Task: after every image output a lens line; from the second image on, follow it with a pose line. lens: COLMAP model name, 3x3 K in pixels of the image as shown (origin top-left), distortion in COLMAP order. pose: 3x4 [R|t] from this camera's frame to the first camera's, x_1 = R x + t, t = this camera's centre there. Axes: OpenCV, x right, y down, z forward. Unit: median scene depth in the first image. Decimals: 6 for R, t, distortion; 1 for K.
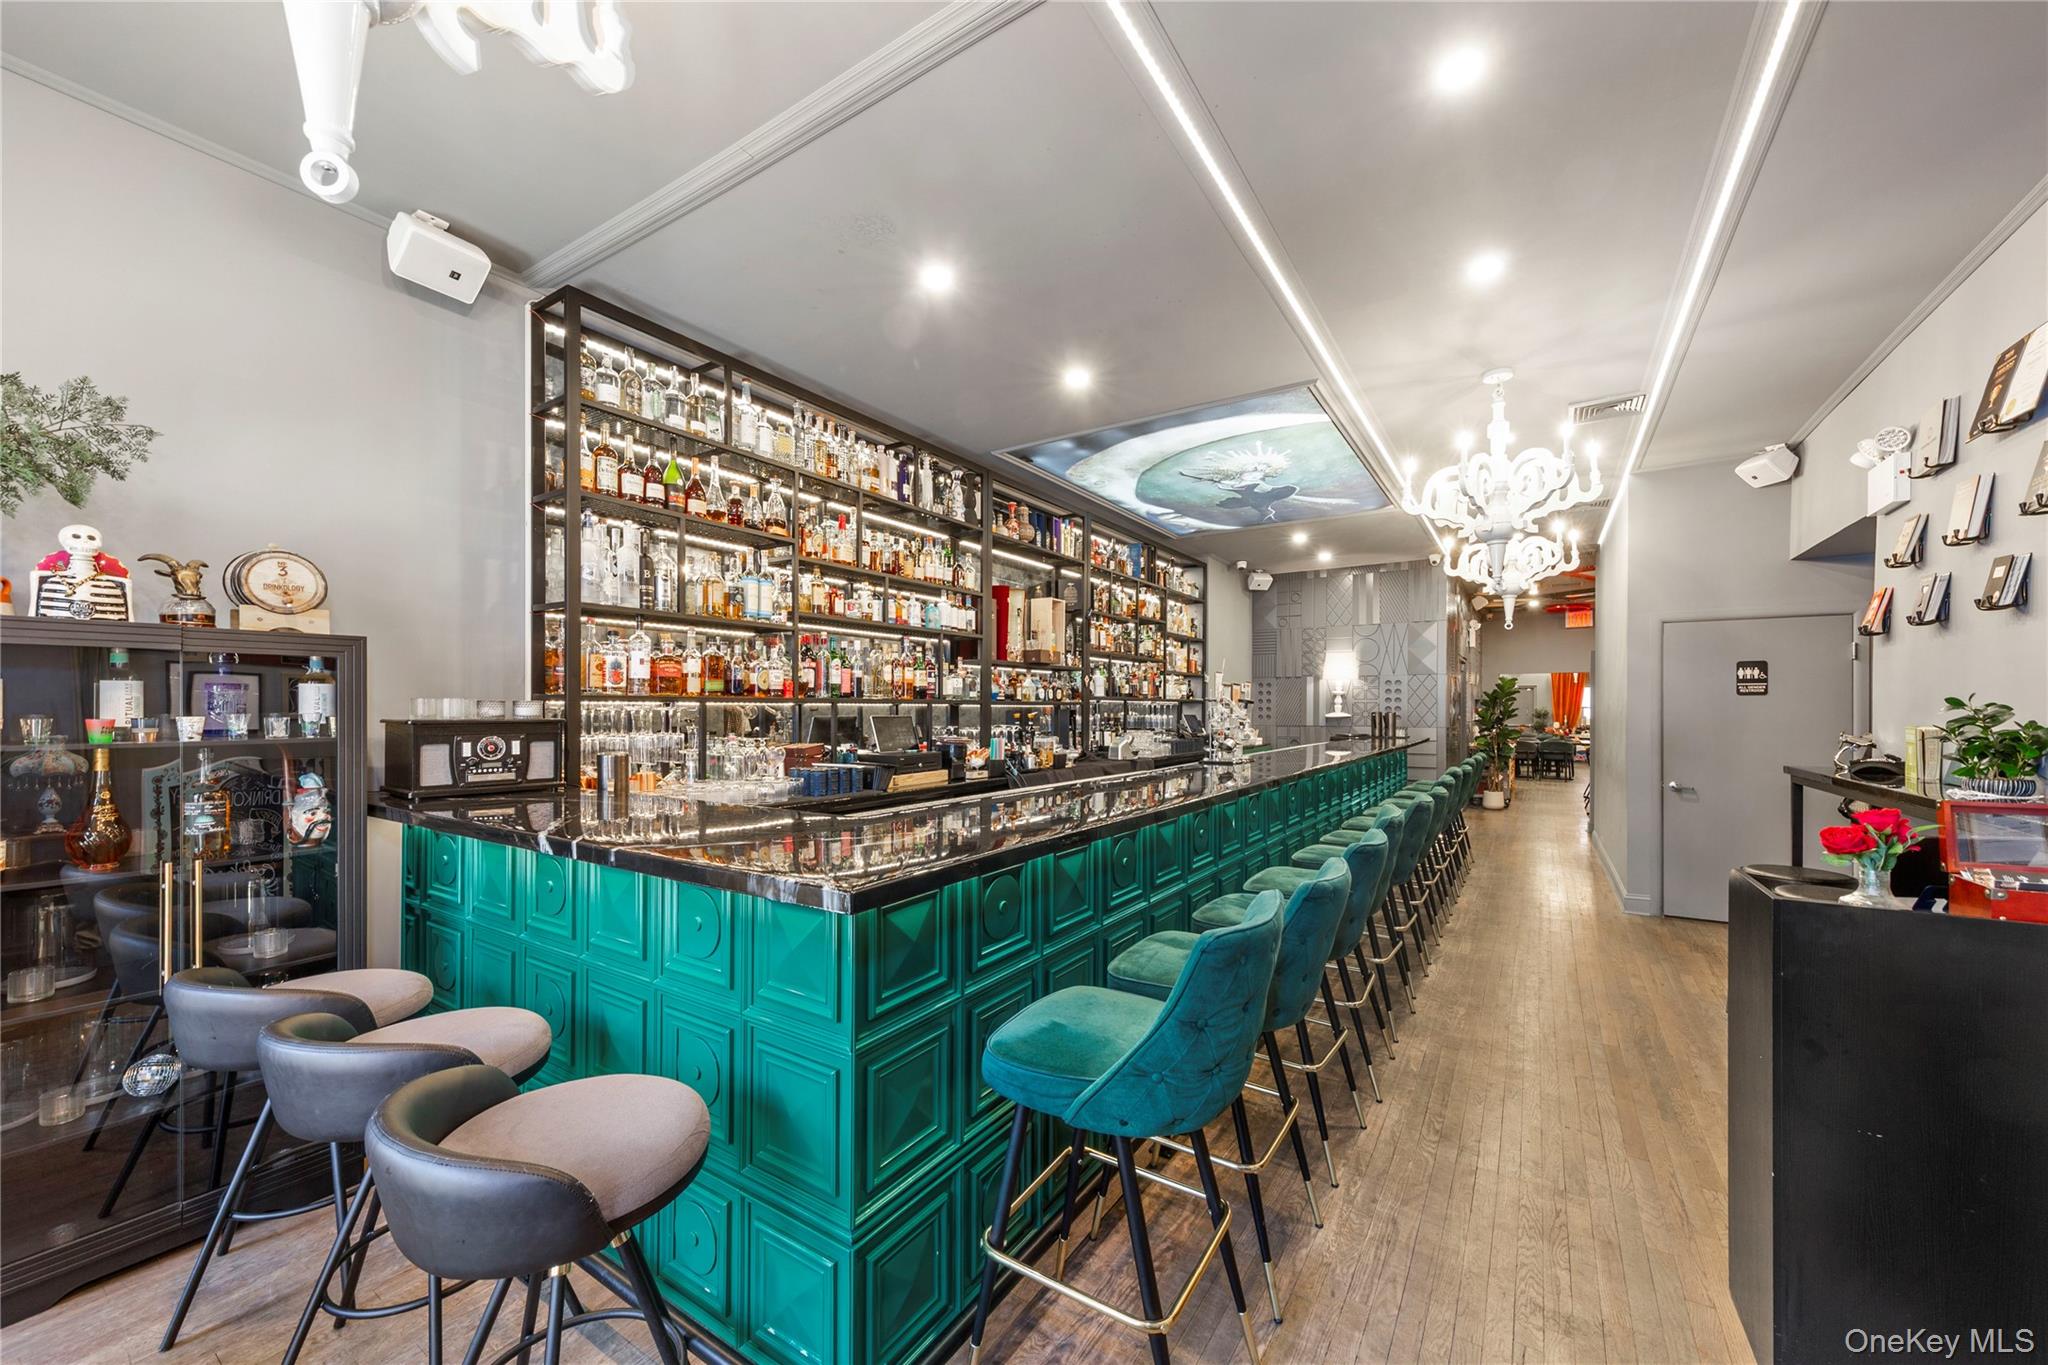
lens RADIAL K [[770.2, 0, 1031.4], [0, 770.2, 710.6], [0, 0, 1]] dist [0.012271, -0.000048]
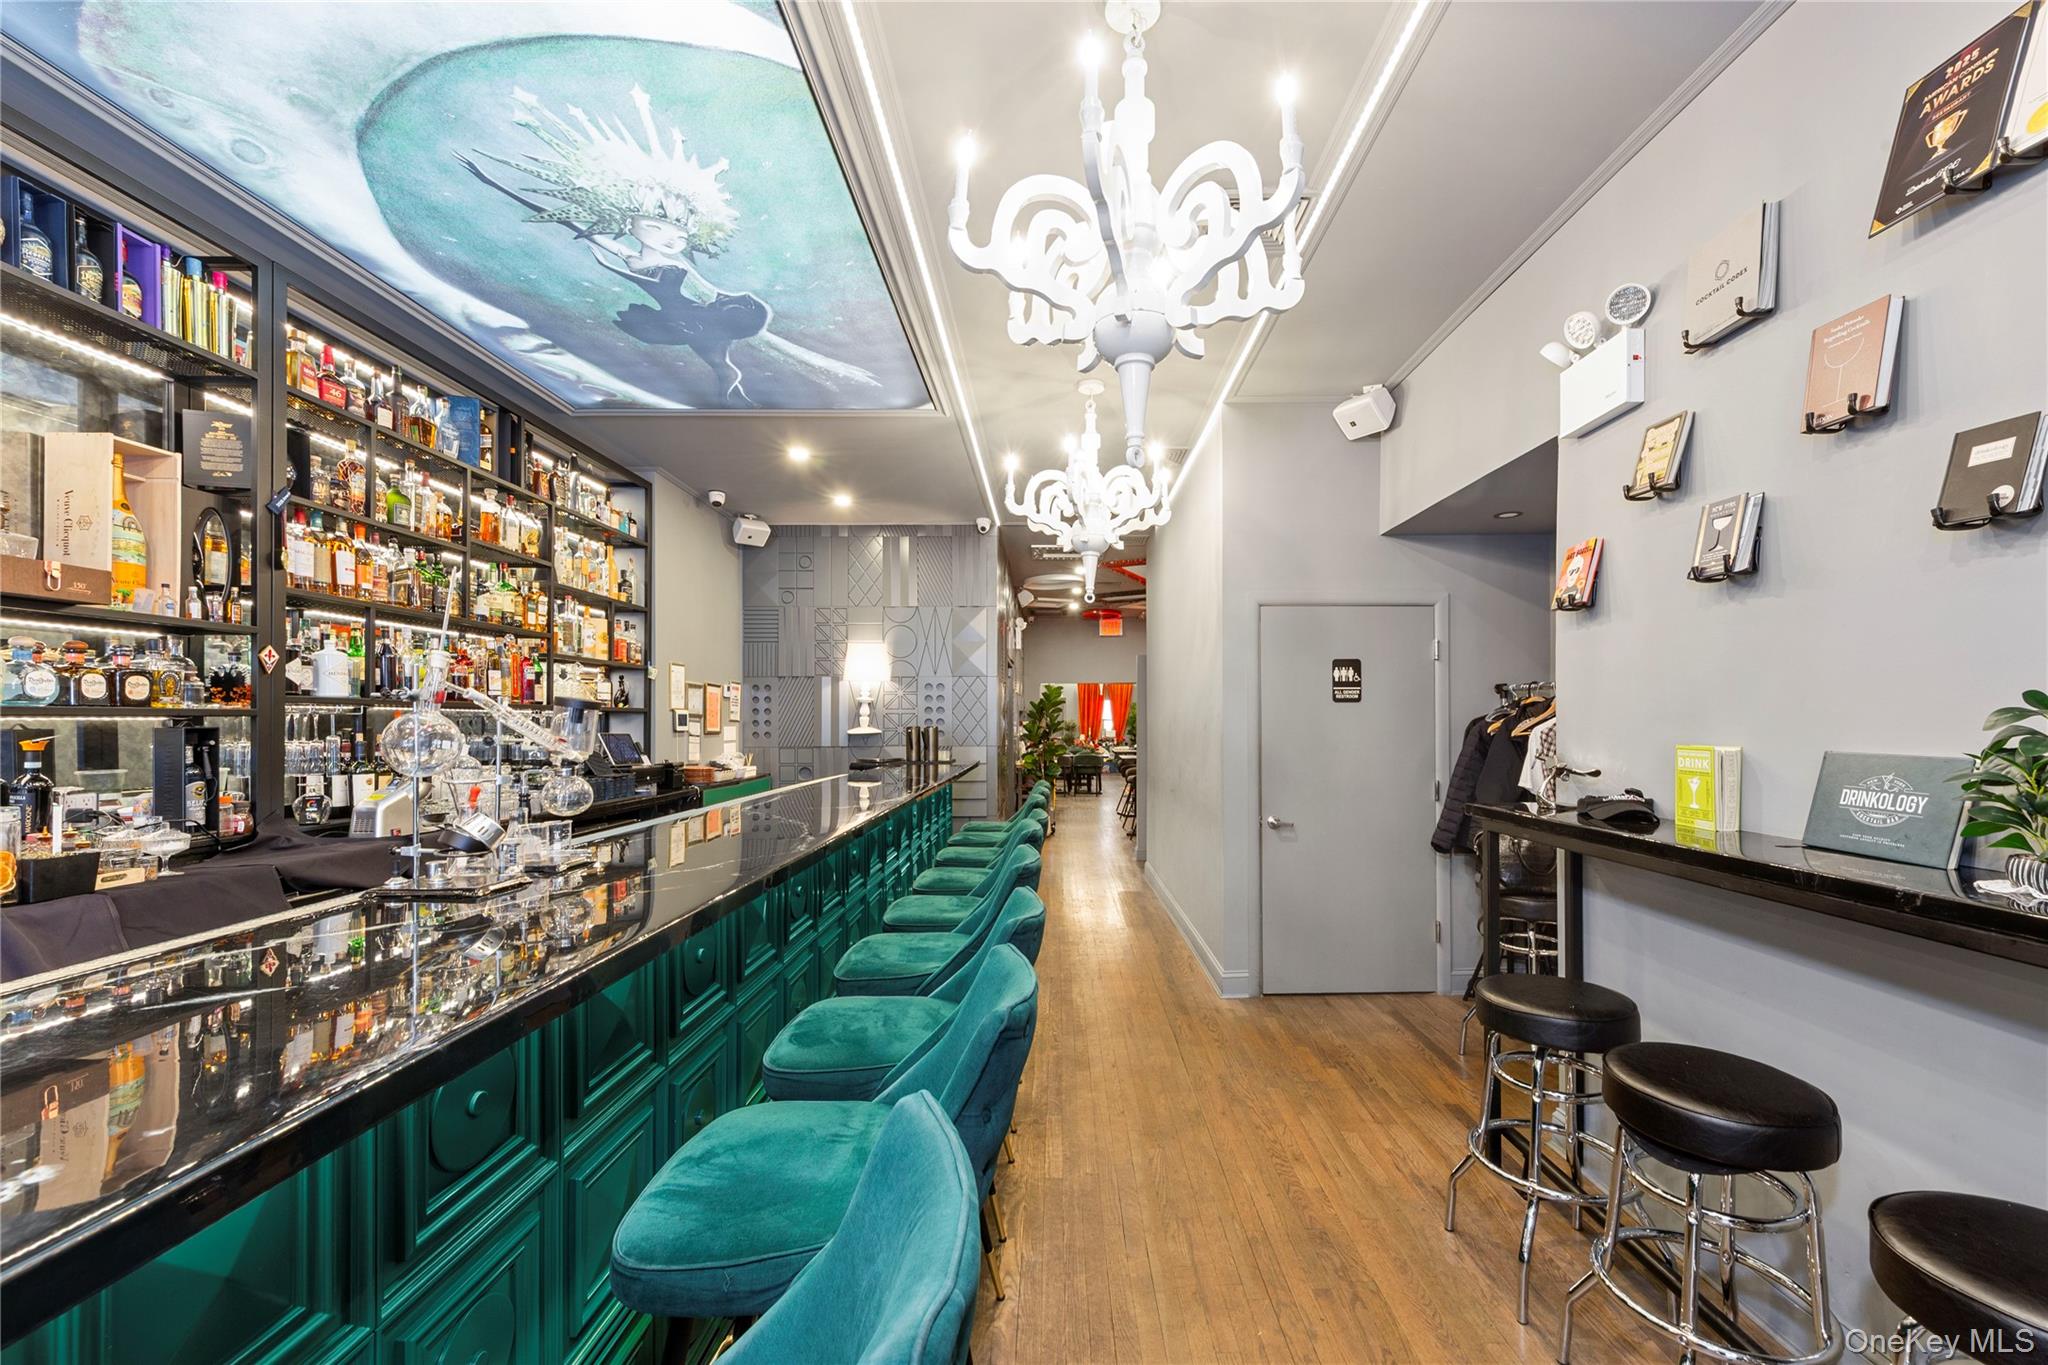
lens RADIAL K [[841.8, 0, 1065.2], [0, 841.8, 718.3], [0, 0, 1]] dist [0.001577, 0.000174]
pose [[0.829873, -0.002635, 0.557946, 0.131735], [0.006744, 0.999963, -0.005309, -0.000643], [-0.557912, 0.008169, 0.829860, 0.281198]]
